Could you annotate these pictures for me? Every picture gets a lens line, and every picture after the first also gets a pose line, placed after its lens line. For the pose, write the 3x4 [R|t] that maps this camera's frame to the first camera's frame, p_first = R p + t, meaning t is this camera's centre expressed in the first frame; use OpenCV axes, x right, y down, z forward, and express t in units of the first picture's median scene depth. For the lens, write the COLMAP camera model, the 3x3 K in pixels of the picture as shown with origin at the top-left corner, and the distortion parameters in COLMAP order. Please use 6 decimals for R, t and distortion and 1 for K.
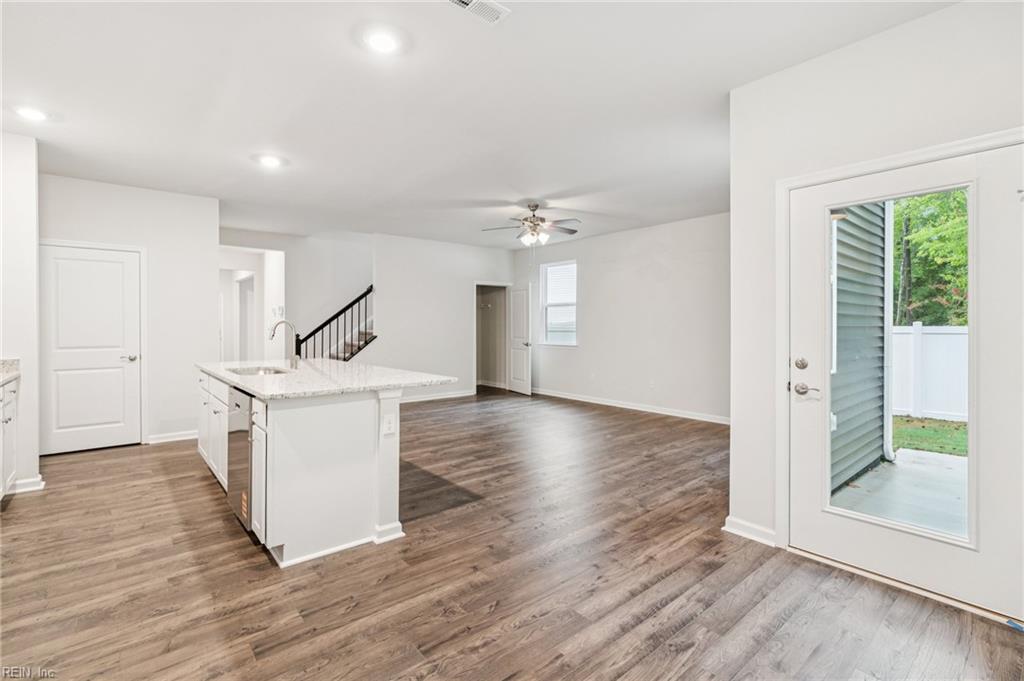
lens RADIAL K [[472.5, 0, 506.2], [0, 472.5, 327.8], [0, 0, 1]] dist [-0.004003, -0.000390]
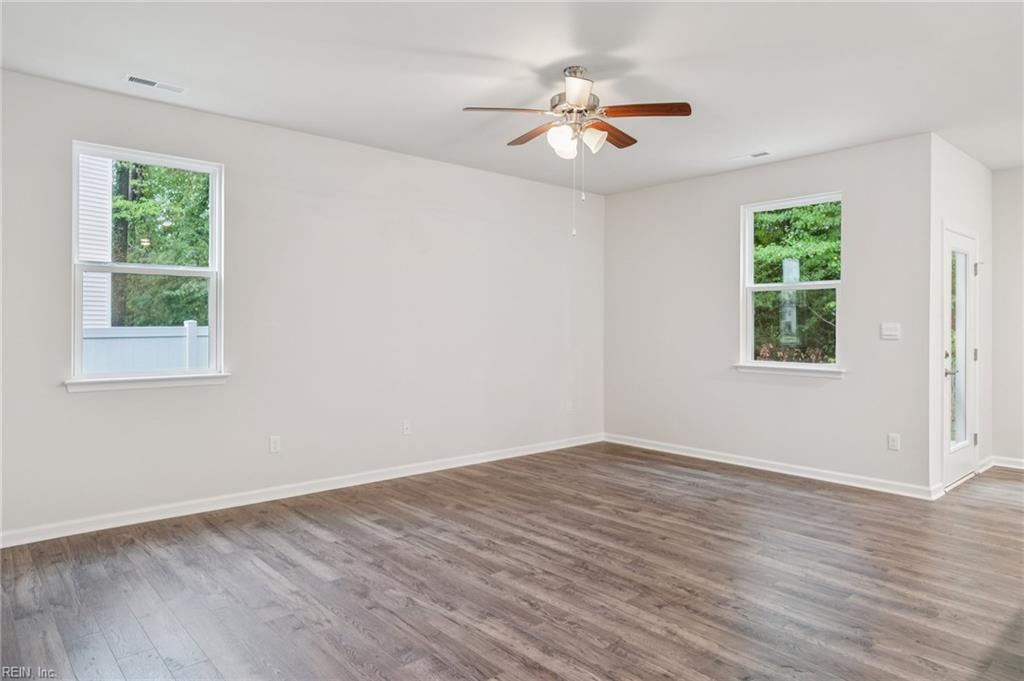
lens RADIAL K [[631.6, 0, 509.9], [0, 631.6, 324.9], [0, 0, 1]] dist [0.005247, 0.000724]
pose [[-0.026957, 0.002705, 0.999633, -0.861389], [0.003071, 0.999992, -0.002624, -0.007694], [-0.999632, 0.002999, -0.026965, 1.650769]]
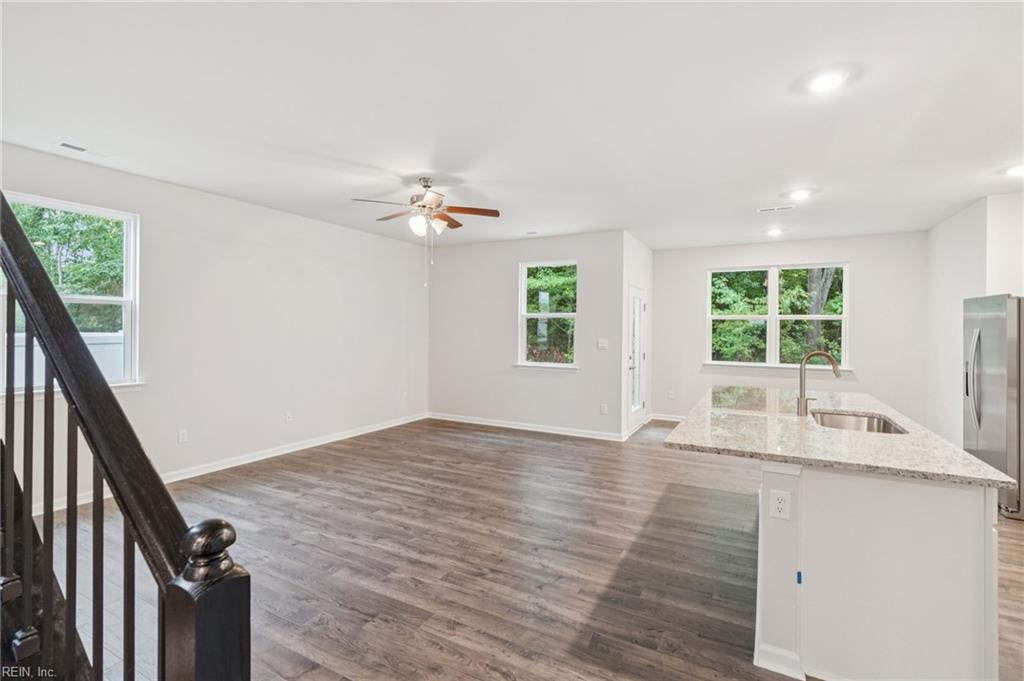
lens RADIAL K [[471.1, 0, 504.0], [0, 471.1, 331.3], [0, 0, 1]] dist [-0.005563, -0.000079]
pose [[-0.362773, -0.005626, 0.931861, -0.994453], [-0.003634, 0.999983, 0.004622, -0.048891], [-0.931871, -0.001709, -0.362787, 1.755083]]
